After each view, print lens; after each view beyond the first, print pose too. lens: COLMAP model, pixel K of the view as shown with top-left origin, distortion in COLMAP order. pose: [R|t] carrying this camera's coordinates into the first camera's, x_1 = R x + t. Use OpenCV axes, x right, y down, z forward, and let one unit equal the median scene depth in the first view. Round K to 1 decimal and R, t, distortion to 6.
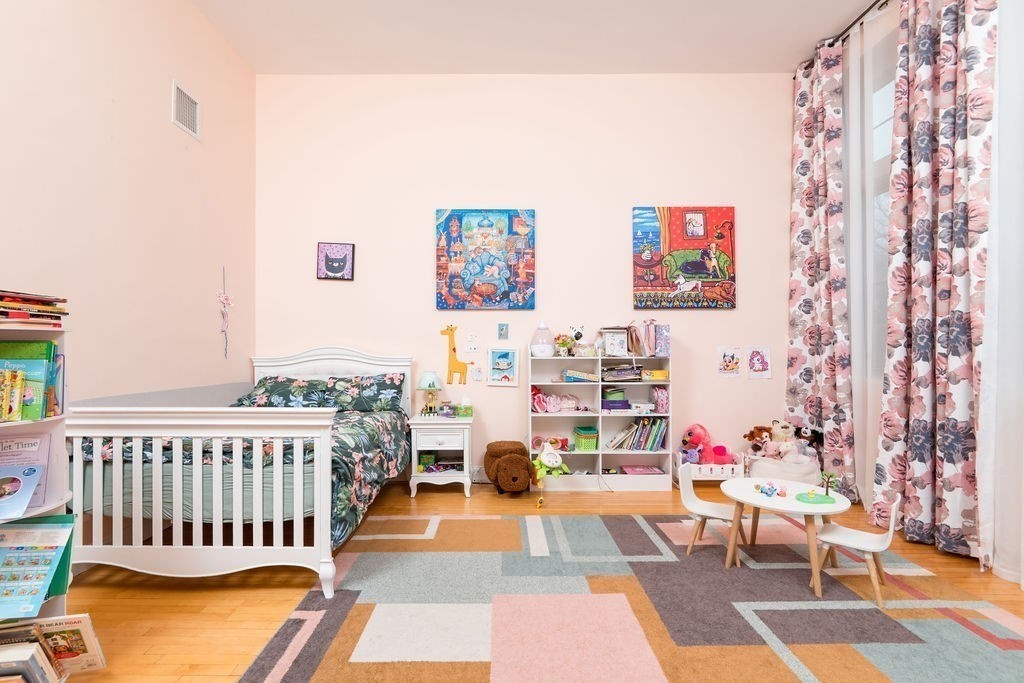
lens RADIAL K [[469.5, 0, 501.8], [0, 469.5, 347.5], [0, 0, 1]] dist [0.000619, 0.000505]
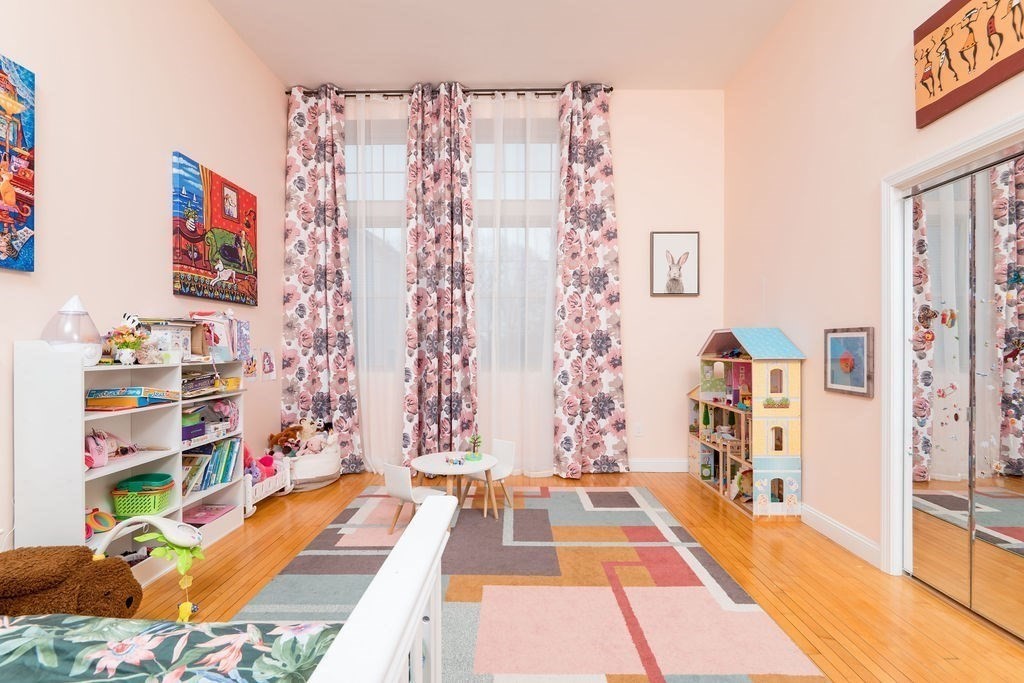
lens RADIAL K [[469.5, 0, 503.0], [0, 469.5, 344.9], [0, 0, 1]] dist [0.000619, 0.000505]
pose [[0.031100, 0.006688, 0.999494, -0.415087], [-0.003684, 0.999972, -0.006576, -0.002880], [-0.999509, -0.003477, 0.031124, 0.484633]]
